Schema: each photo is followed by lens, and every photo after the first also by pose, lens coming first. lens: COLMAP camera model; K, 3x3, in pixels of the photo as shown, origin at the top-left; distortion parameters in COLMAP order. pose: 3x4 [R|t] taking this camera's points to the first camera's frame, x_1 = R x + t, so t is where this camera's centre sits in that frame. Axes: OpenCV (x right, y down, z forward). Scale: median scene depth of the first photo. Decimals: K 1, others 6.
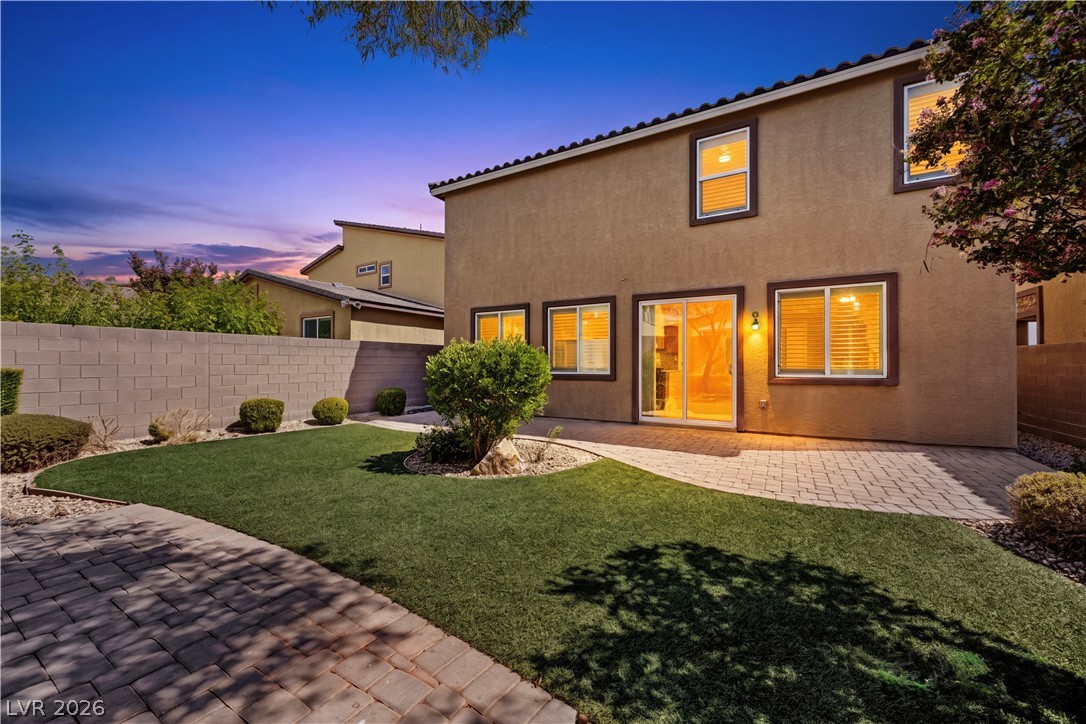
lens RADIAL K [[422.4, 0, 547.1], [0, 422.4, 366.4], [0, 0, 1]] dist [-0.002151, -0.000311]
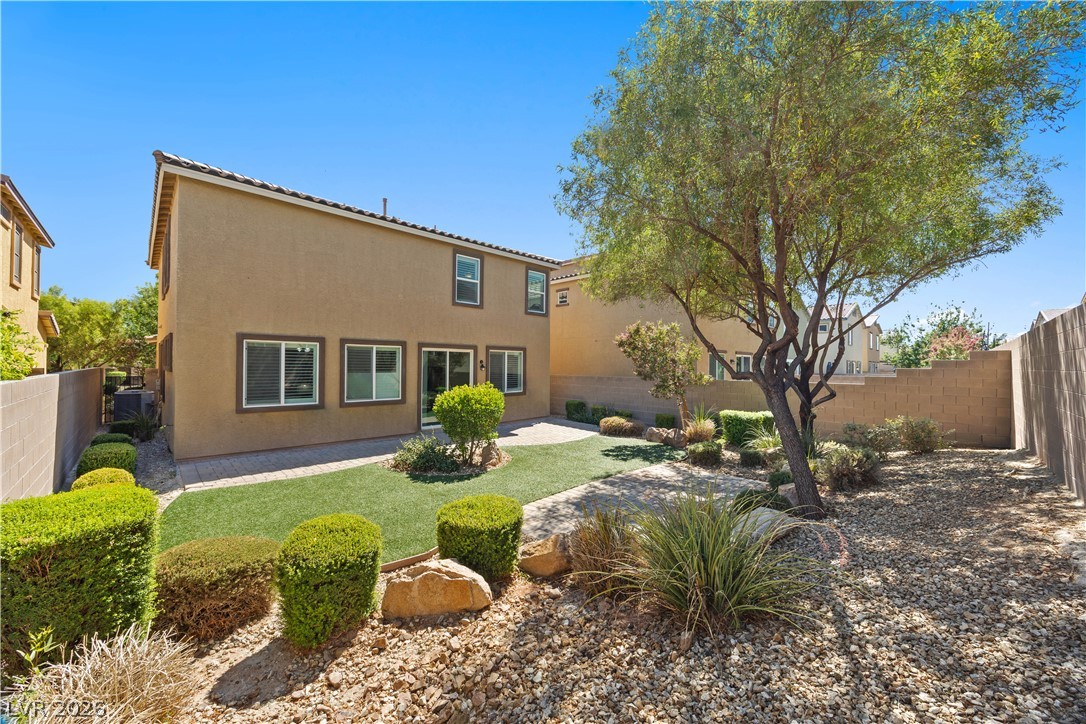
lens RADIAL K [[422.4, 0, 547.1], [0, 422.4, 366.4], [0, 0, 1]] dist [-0.002151, -0.000311]
pose [[0.238849, 0.000765, 0.971056, -2.701616], [0.002116, 0.999997, -0.001308, -0.209486], [-0.971054, 0.002367, 0.238847, 0.568128]]
